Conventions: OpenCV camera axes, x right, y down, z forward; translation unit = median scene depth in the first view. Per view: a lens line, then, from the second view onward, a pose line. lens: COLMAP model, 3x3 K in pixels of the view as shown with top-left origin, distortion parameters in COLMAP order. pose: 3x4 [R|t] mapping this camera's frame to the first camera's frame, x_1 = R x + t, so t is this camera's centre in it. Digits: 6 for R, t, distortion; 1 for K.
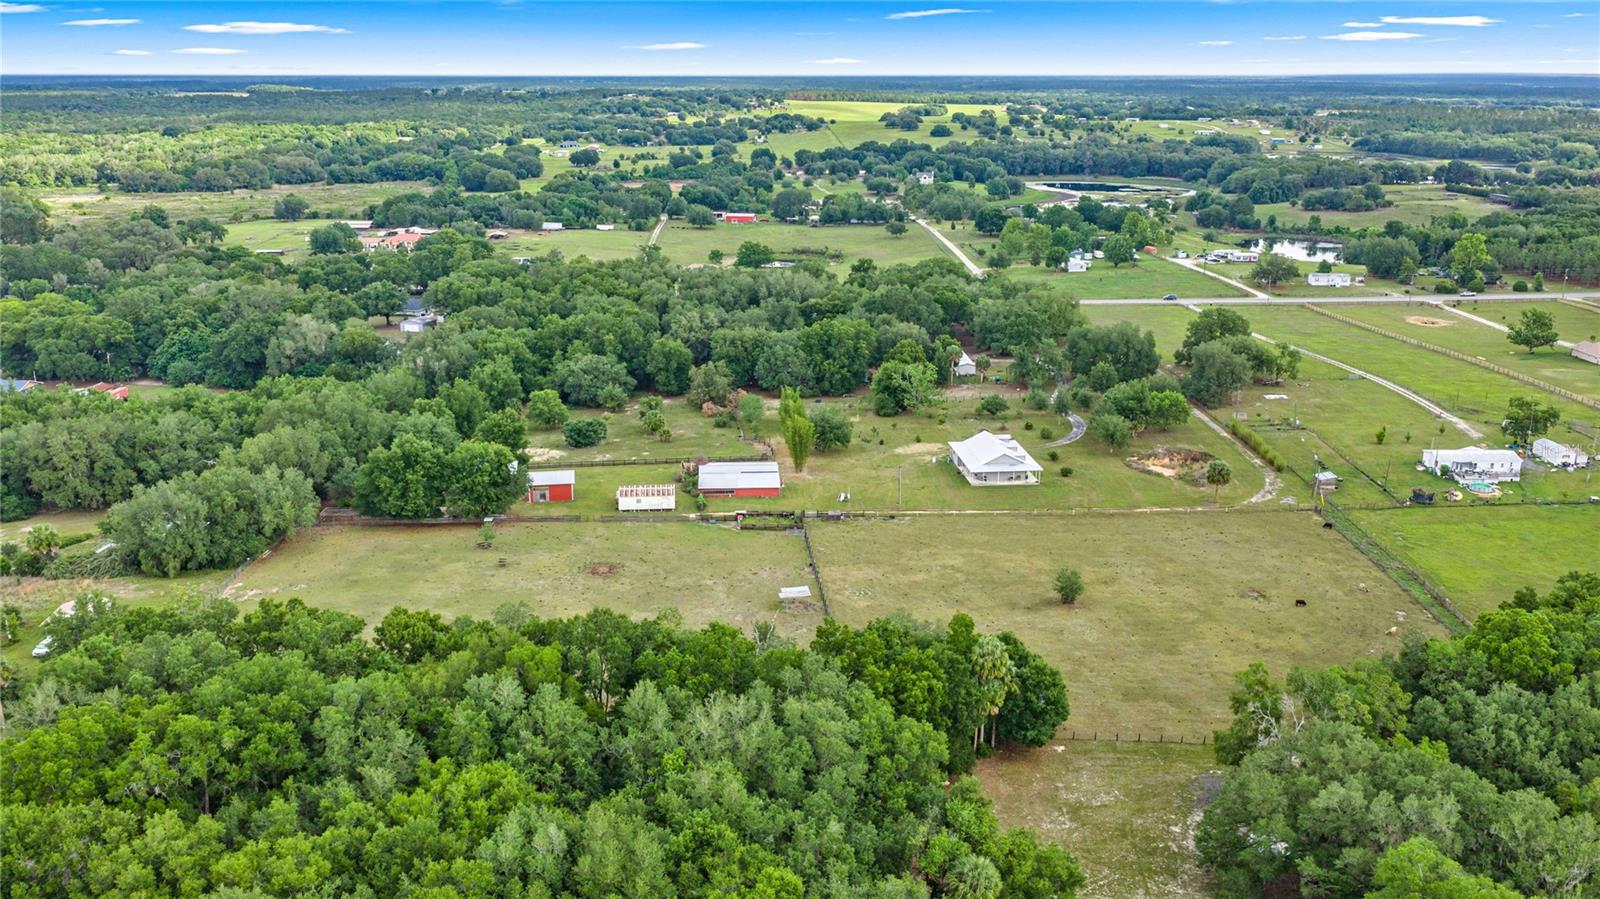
lens RADIAL K [[1320.5, 0, 791.6], [0, 1320.5, 448.7], [0, 0, 1]] dist [0.028392, -0.081250]
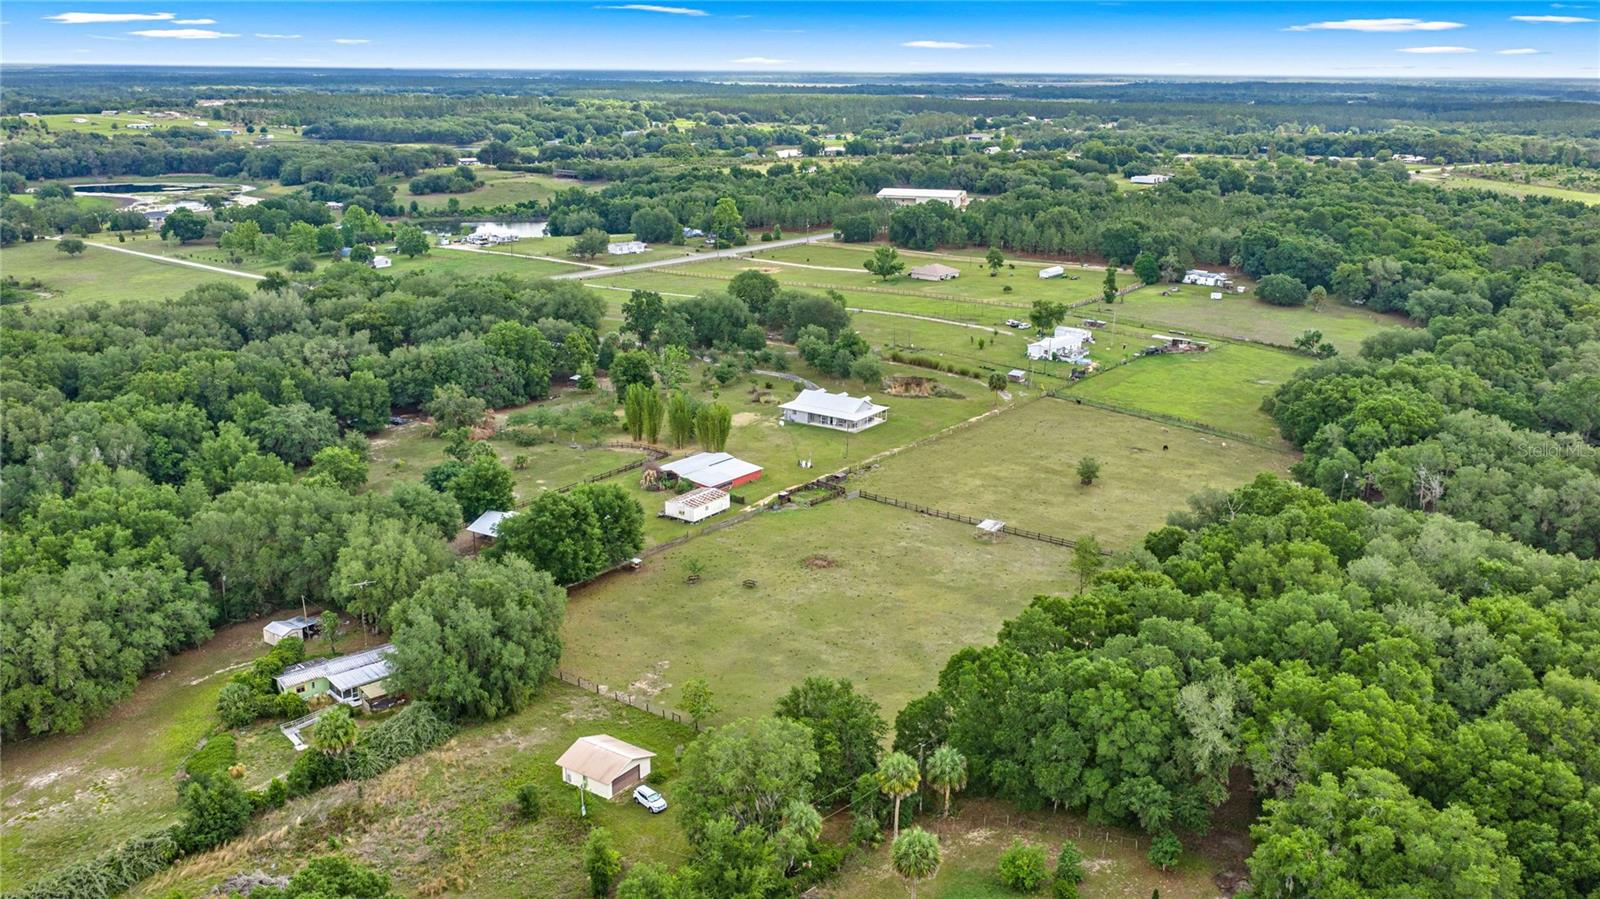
lens RADIAL K [[1320.5, 0, 791.6], [0, 1320.5, 448.7], [0, 0, 1]] dist [0.028392, -0.081250]
pose [[0.649458, -0.207519, 0.731533, -0.255489], [0.201911, 0.974568, 0.097206, -0.028752], [-0.733101, 0.084574, 0.674841, 0.099306]]
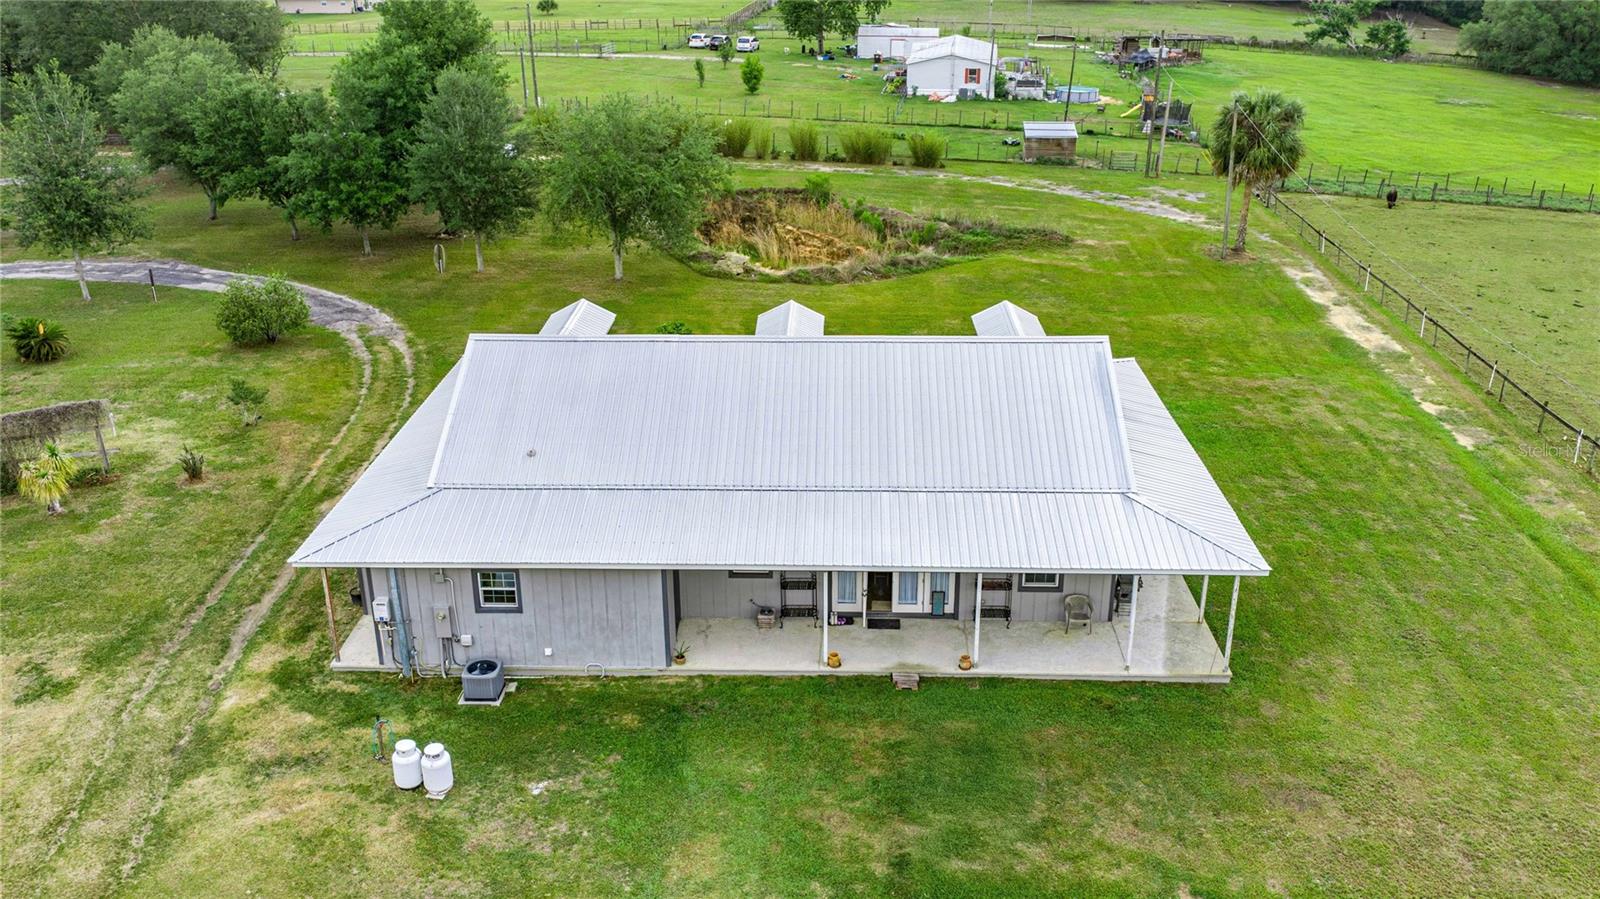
lens RADIAL K [[1320.5, 0, 791.6], [0, 1320.5, 448.7], [0, 0, 1]] dist [0.028392, -0.081250]
pose [[0.131740, -0.376160, 0.917141, 0.009718], [0.281108, 0.901400, 0.329325, -0.014574], [-0.950591, 0.214431, 0.224493, 0.352499]]
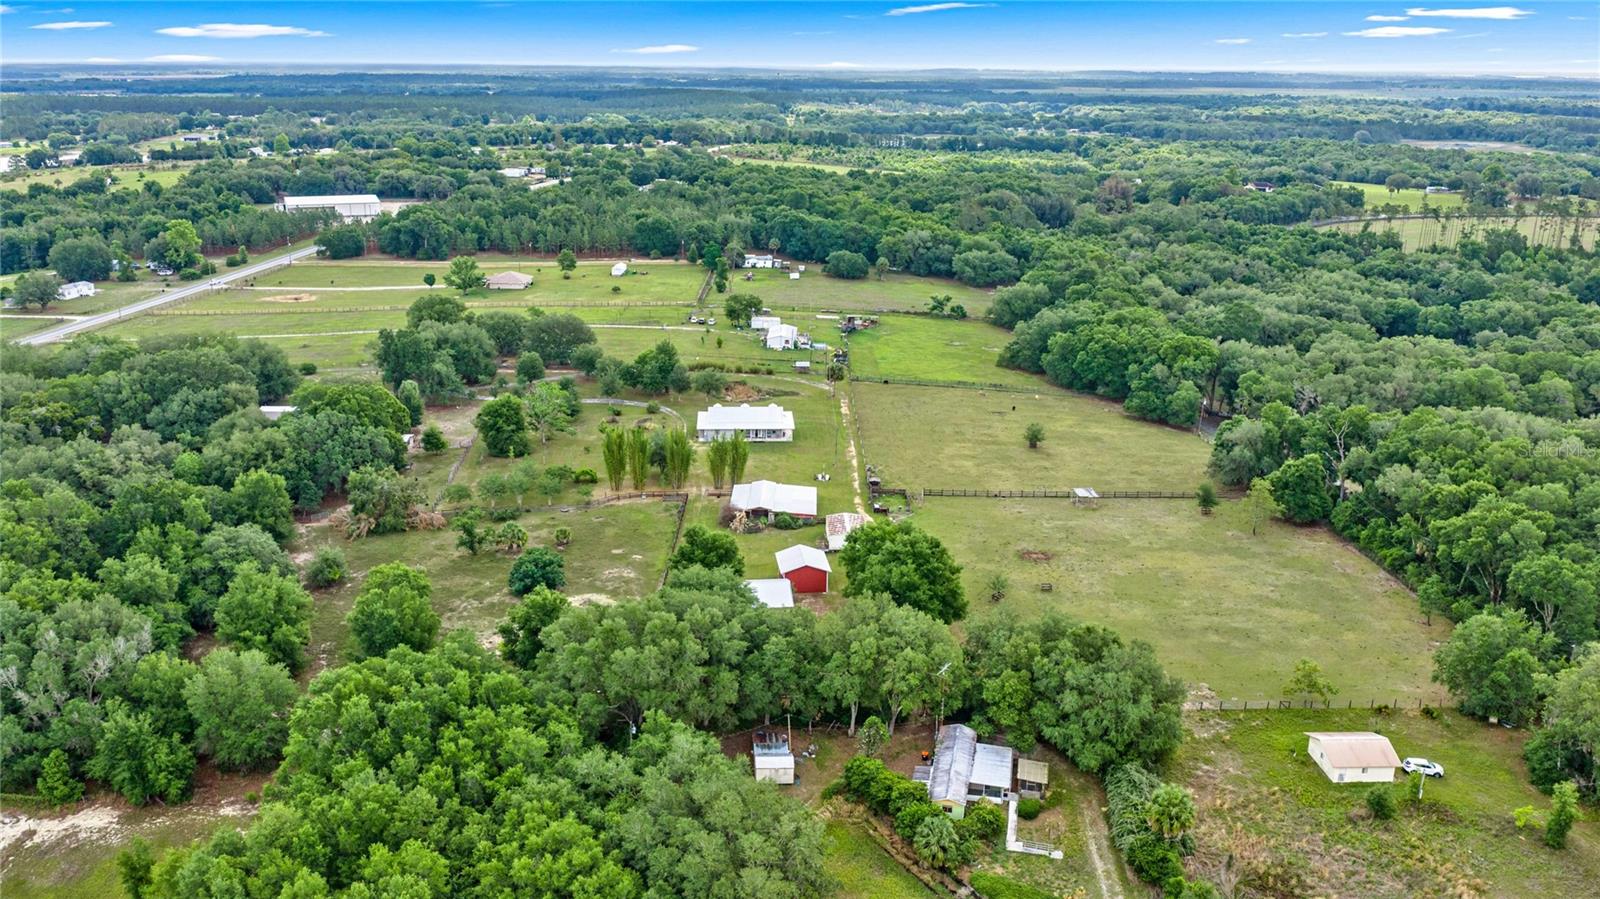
lens RADIAL K [[1320.5, 0, 791.6], [0, 1320.5, 448.7], [0, 0, 1]] dist [0.028392, -0.081250]
pose [[0.051897, -0.279628, 0.958705, -0.325549], [0.268251, 0.928620, 0.256332, -0.088347], [-0.961950, 0.243870, 0.123203, 0.303634]]
